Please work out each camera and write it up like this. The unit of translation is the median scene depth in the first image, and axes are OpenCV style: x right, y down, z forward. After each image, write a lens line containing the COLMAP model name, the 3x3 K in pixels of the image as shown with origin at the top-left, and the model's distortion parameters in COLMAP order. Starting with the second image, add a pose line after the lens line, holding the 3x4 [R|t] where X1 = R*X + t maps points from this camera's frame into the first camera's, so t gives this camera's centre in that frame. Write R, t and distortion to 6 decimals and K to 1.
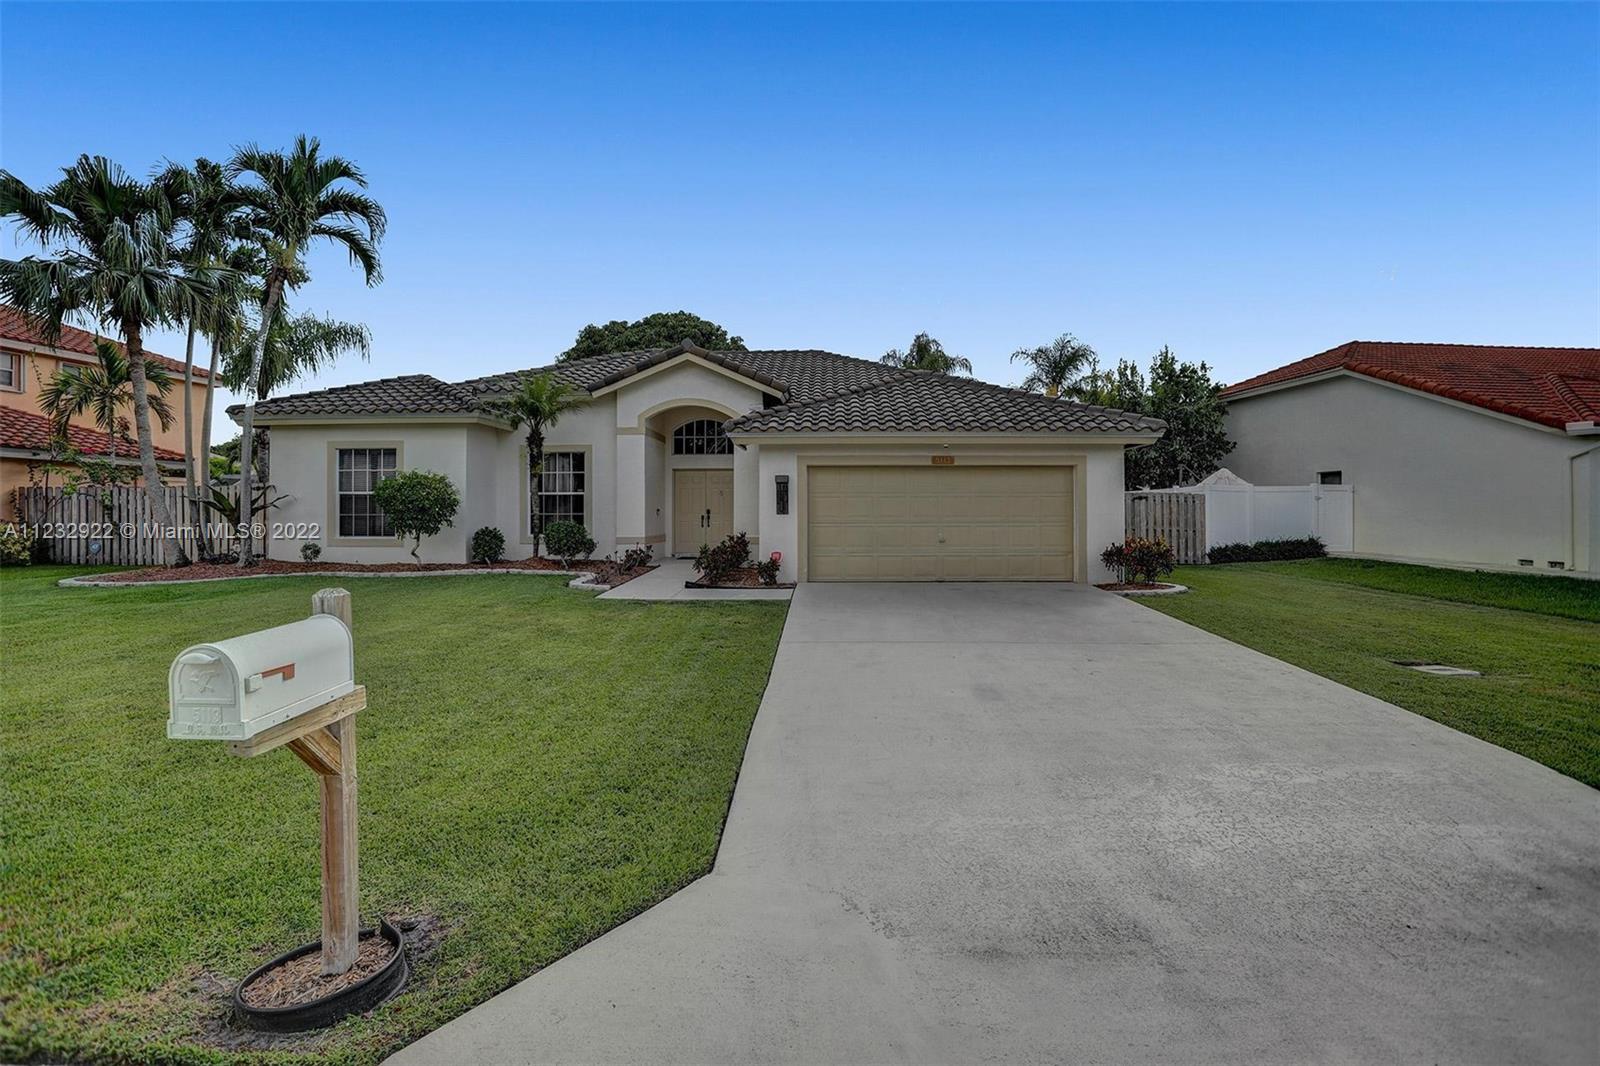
lens RADIAL K [[777.4, 0, 814.2], [0, 777.4, 516.2], [0, 0, 1]] dist [-0.032451, 0.009912]
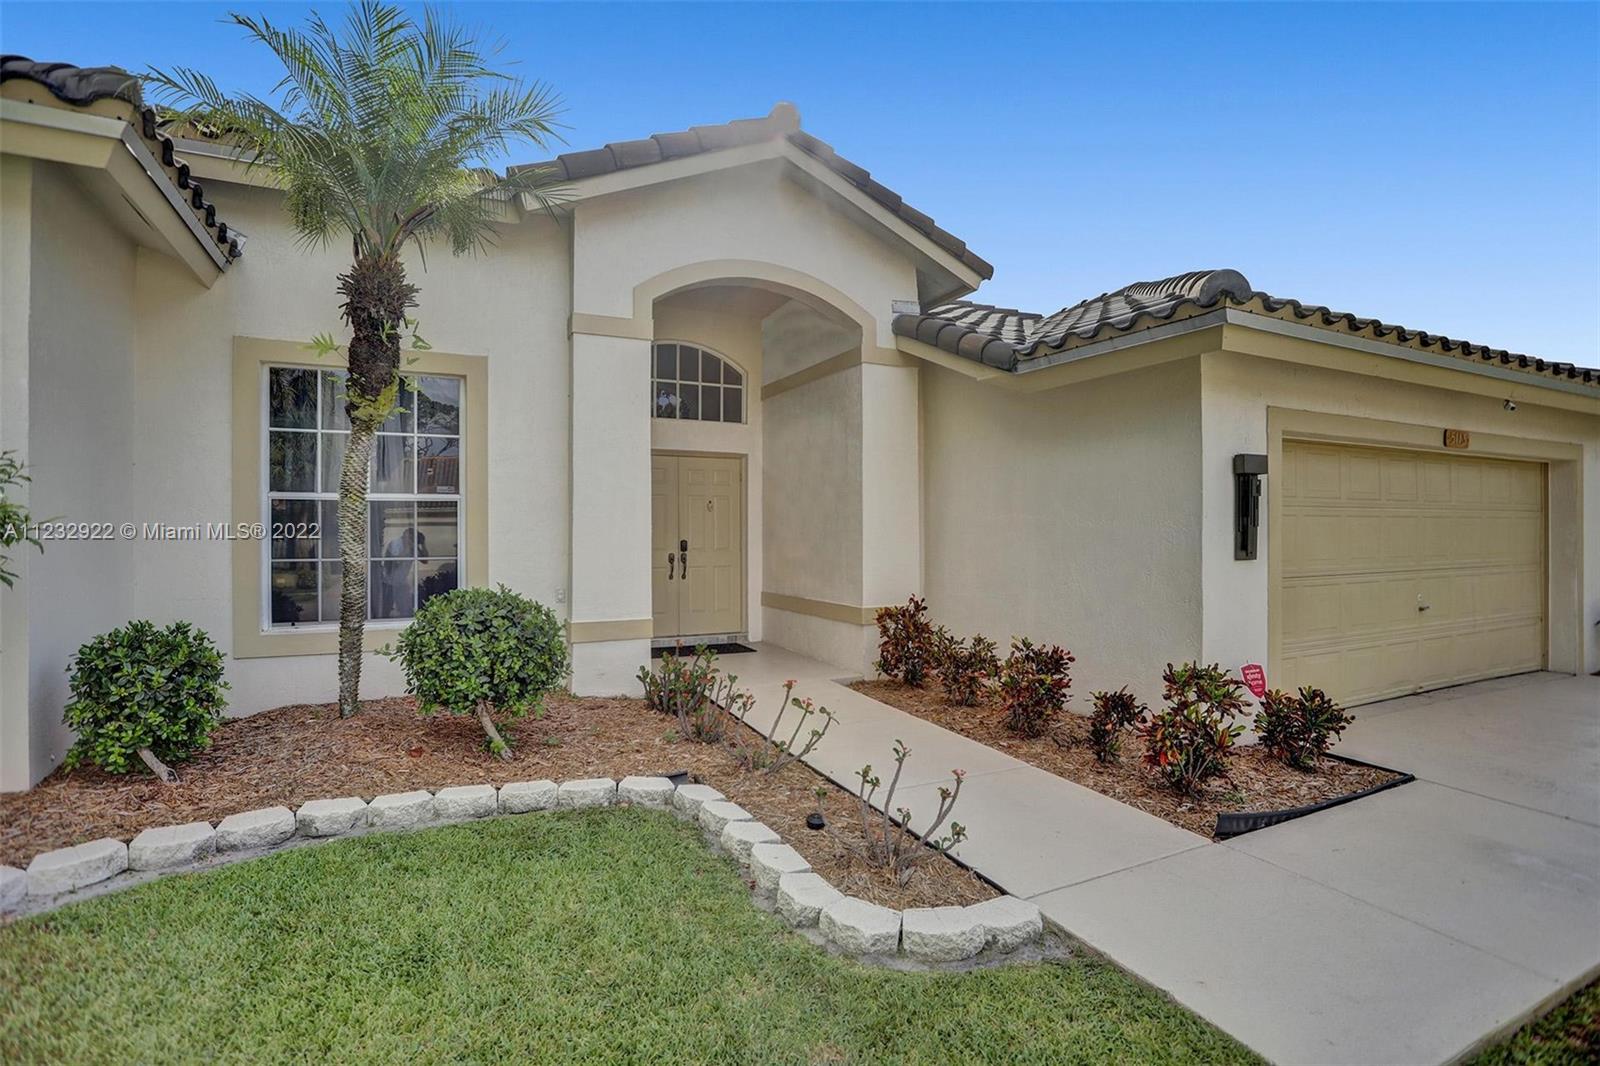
lens RADIAL K [[777.4, 0, 801.5], [0, 777.4, 542.3], [0, 0, 1]] dist [-0.032451, 0.009912]
pose [[0.883855, -0.007017, 0.467708, -0.362466], [0.004115, 0.999965, 0.007227, -0.013432], [-0.467742, -0.004463, 0.883854, 0.706446]]
